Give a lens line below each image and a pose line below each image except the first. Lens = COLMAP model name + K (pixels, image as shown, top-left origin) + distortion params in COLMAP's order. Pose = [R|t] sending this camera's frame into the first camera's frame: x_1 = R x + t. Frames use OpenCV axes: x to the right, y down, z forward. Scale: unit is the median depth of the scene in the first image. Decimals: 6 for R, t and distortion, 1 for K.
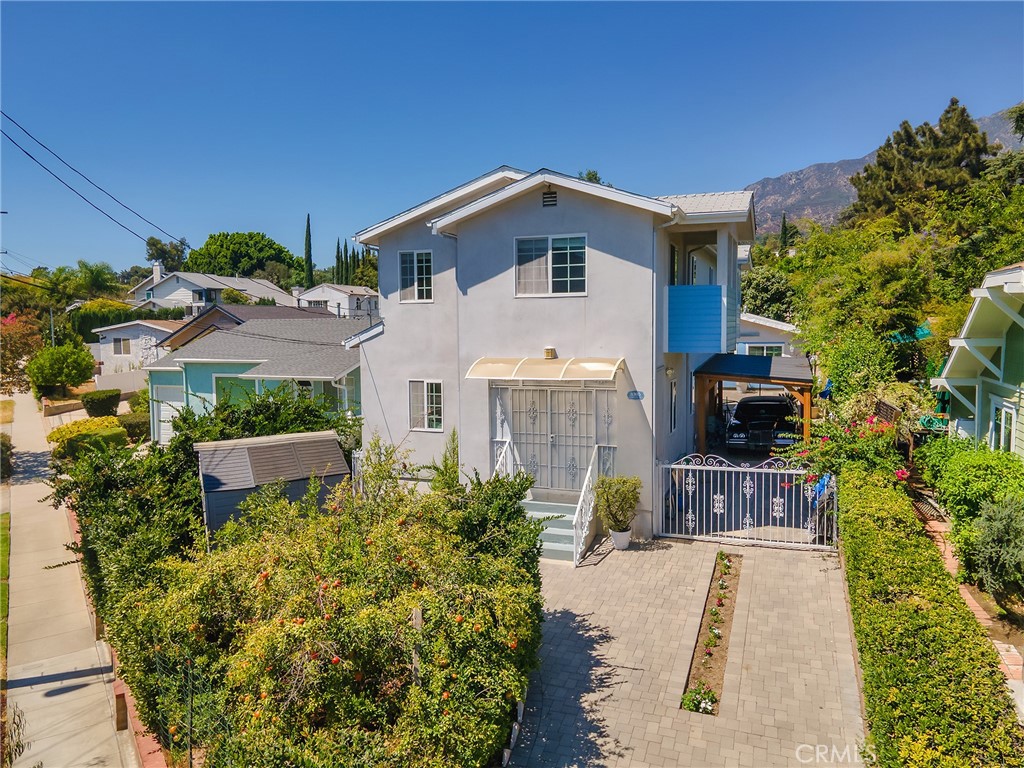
lens RADIAL K [[743.2, 0, 508.2], [0, 743.2, 384.8], [0, 0, 1]] dist [0.035150, 0.016412]
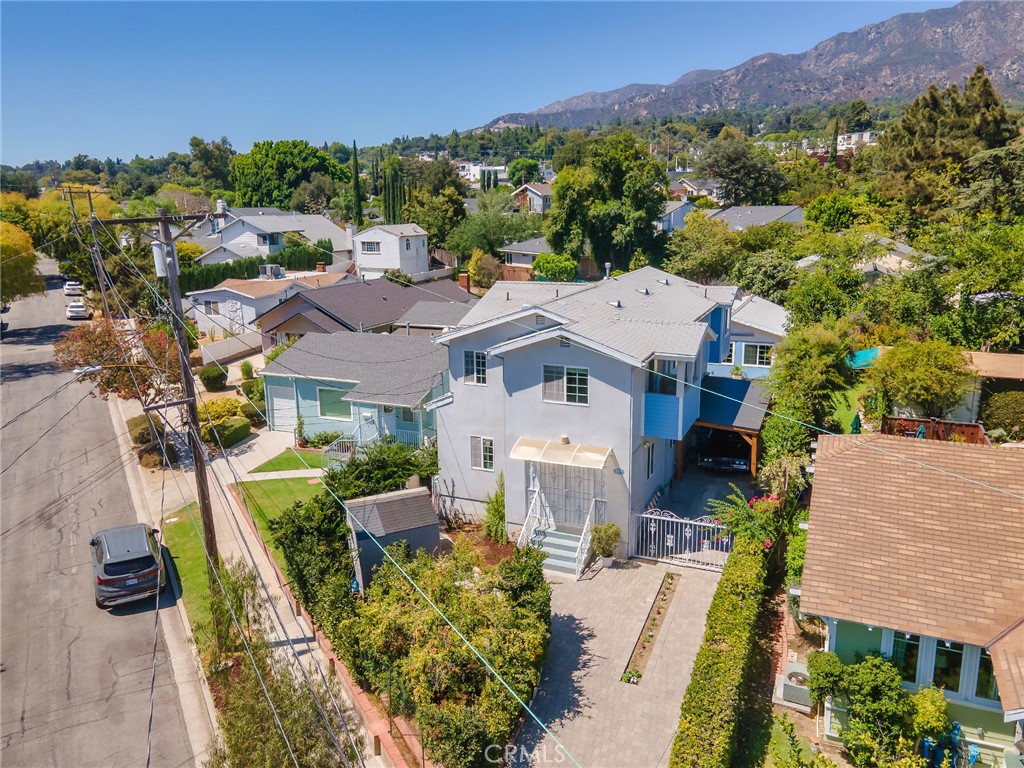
lens RADIAL K [[743.2, 0, 513.3], [0, 743.2, 421.3], [0, 0, 1]] dist [0.035150, 0.016412]
pose [[0.998777, 0.010399, -0.048346, 0.023939], [-0.000478, 0.979627, 0.200827, -0.391620], [0.049449, -0.200558, 0.978433, -0.493803]]
